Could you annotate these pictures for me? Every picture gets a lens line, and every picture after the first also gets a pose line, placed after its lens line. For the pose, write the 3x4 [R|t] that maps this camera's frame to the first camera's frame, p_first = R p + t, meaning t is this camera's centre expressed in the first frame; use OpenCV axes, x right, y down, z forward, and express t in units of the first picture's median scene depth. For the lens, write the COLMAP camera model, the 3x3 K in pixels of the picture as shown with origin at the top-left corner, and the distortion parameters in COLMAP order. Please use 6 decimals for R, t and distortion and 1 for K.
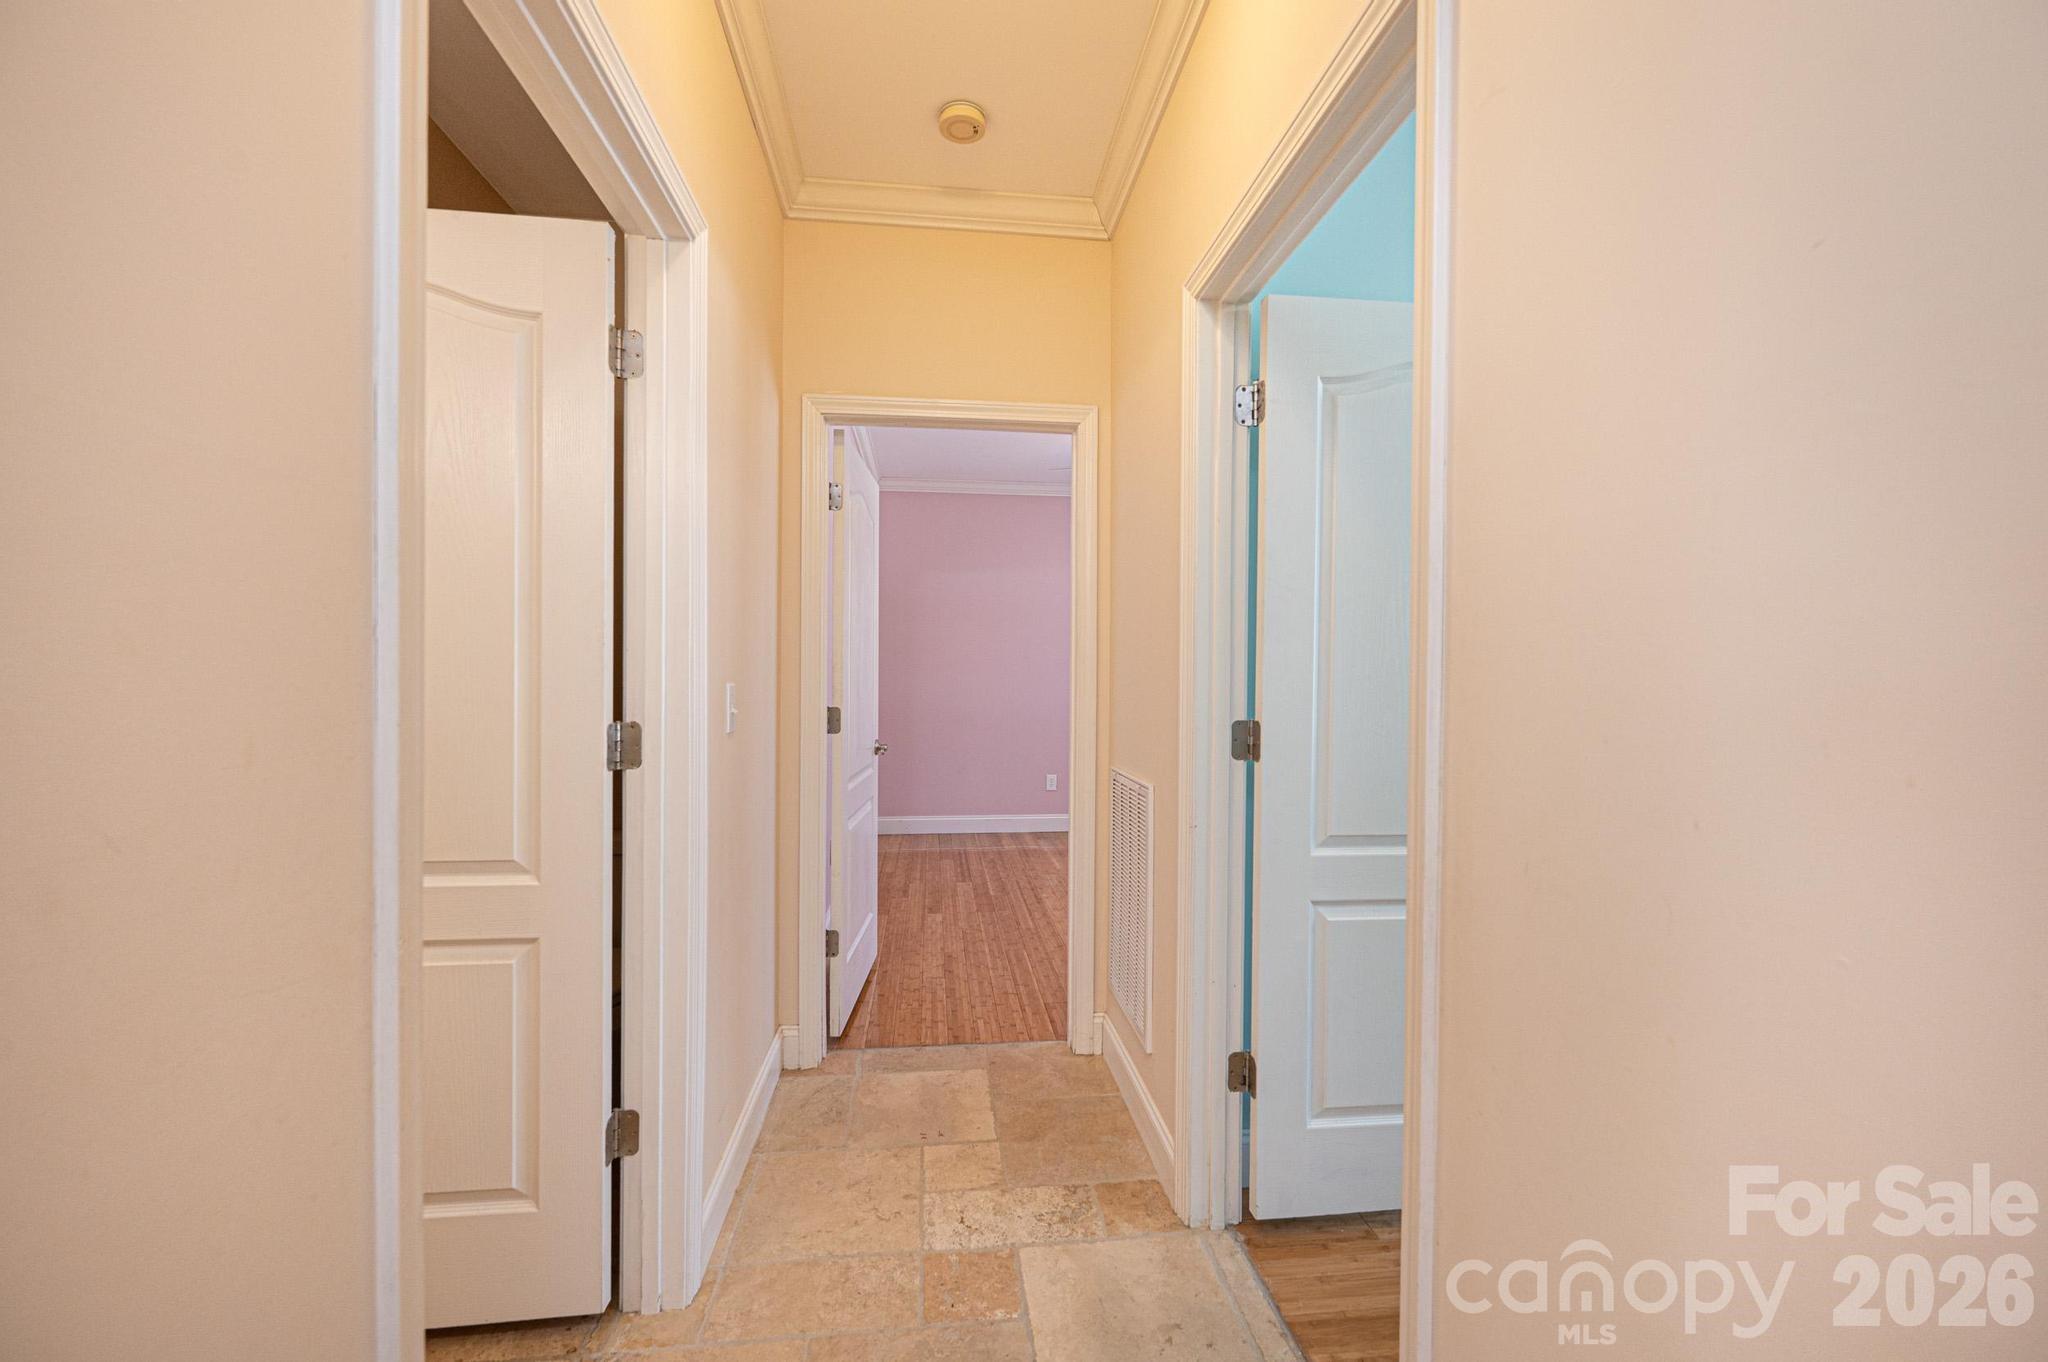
lens RADIAL K [[809.6, 0, 1024.0], [0, 809.6, 681.0], [0, 0, 1]] dist [-0.000993, -0.000012]
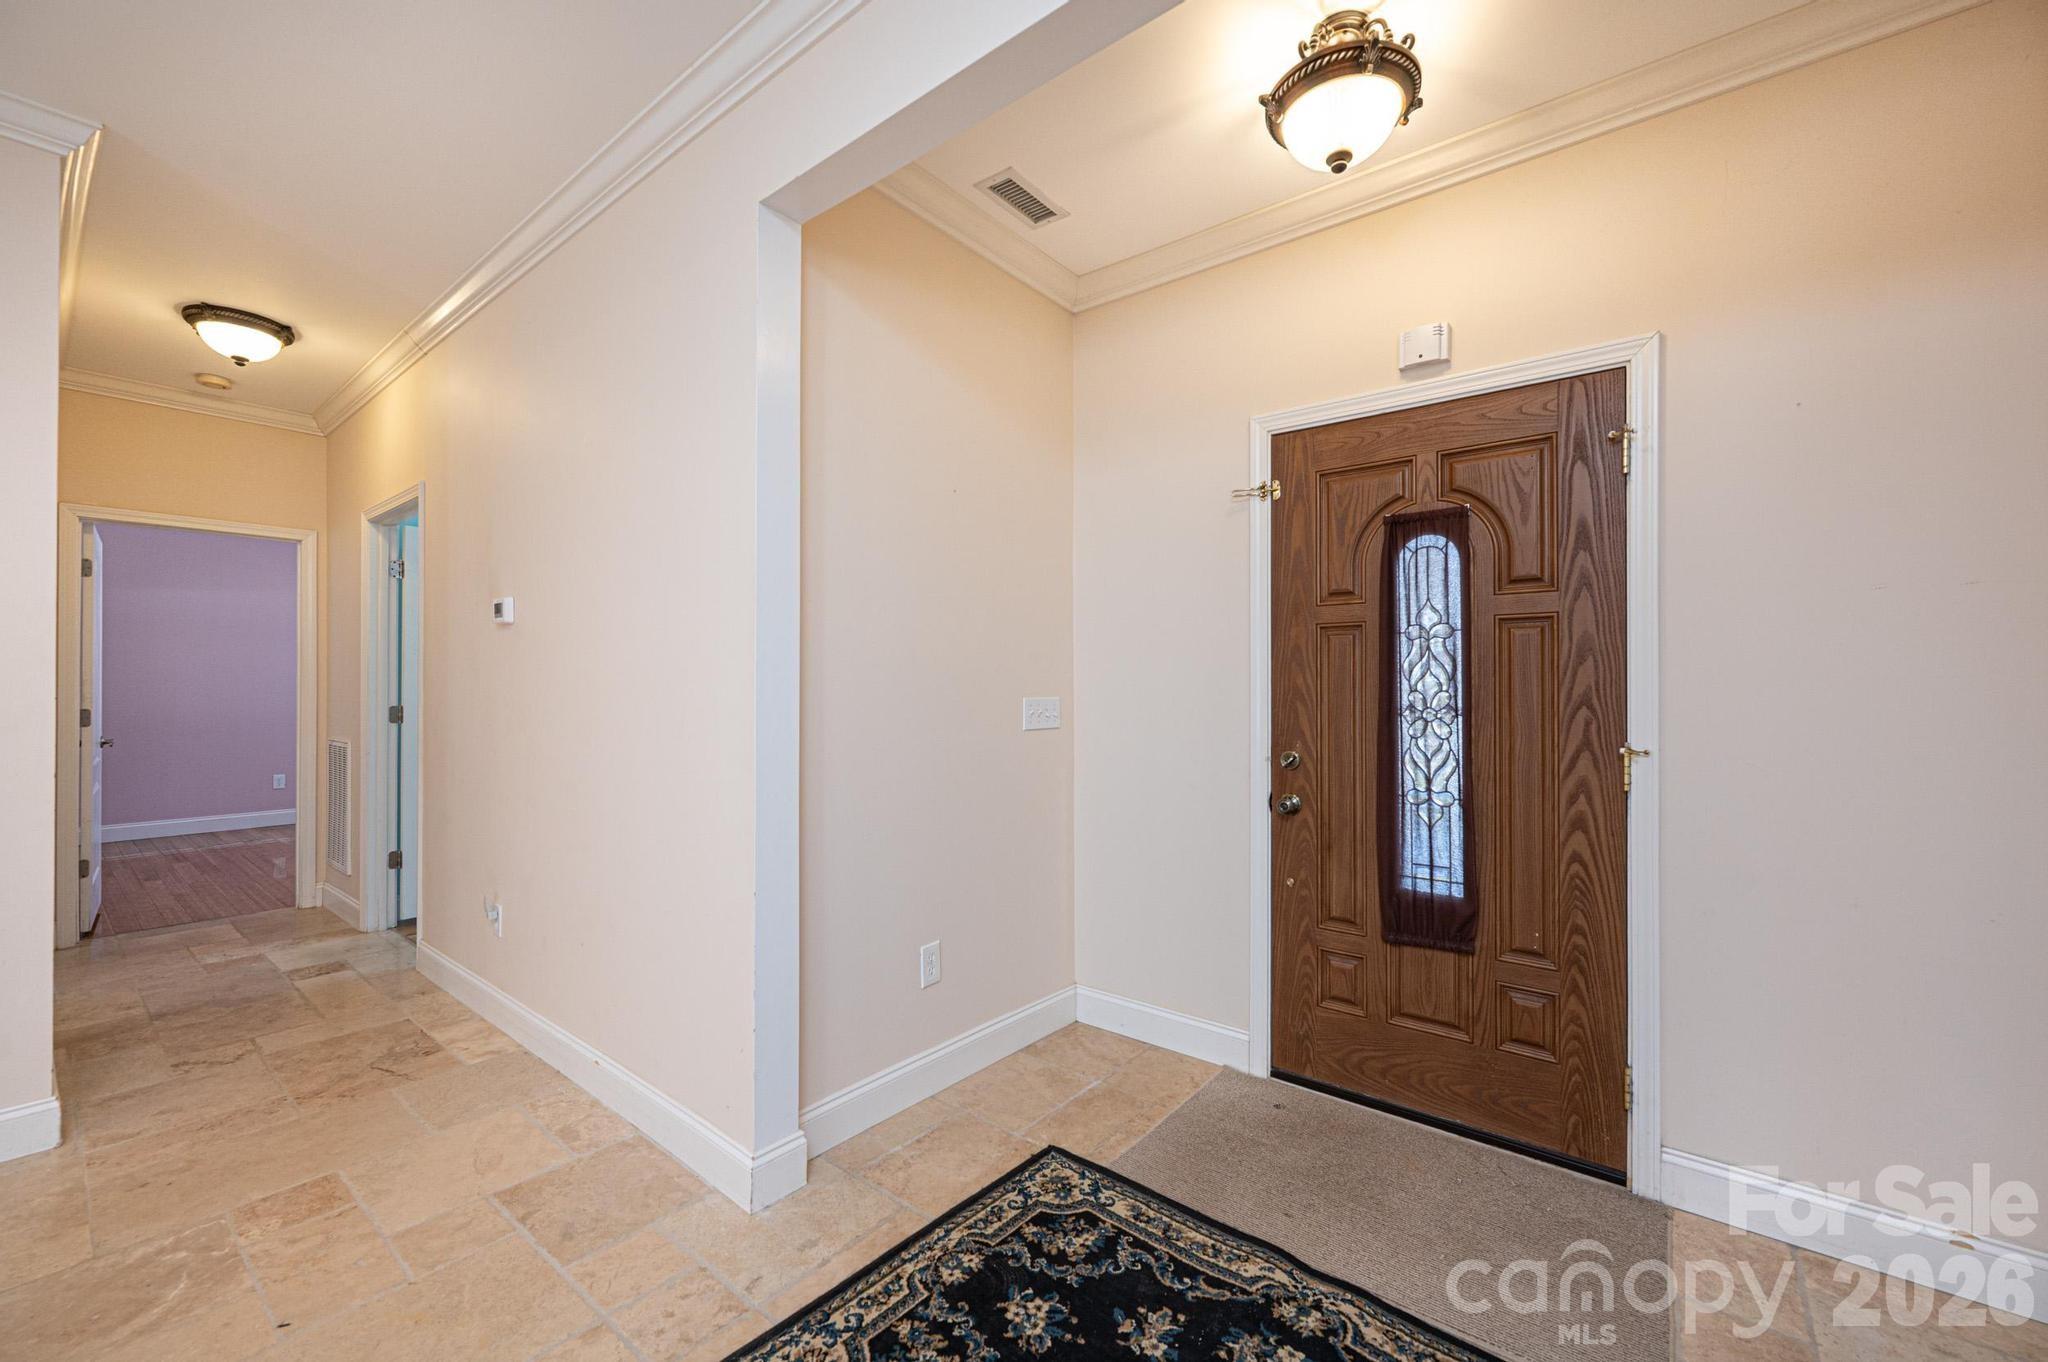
lens RADIAL K [[809.6, 0, 1024.0], [0, 809.6, 681.0], [0, 0, 1]] dist [-0.000993, -0.000012]
pose [[0.710063, -0.004757, 0.704122, -0.060099], [0.009885, 0.999946, -0.003212, 0.001529], [-0.704069, 0.009242, 0.710072, -1.439276]]
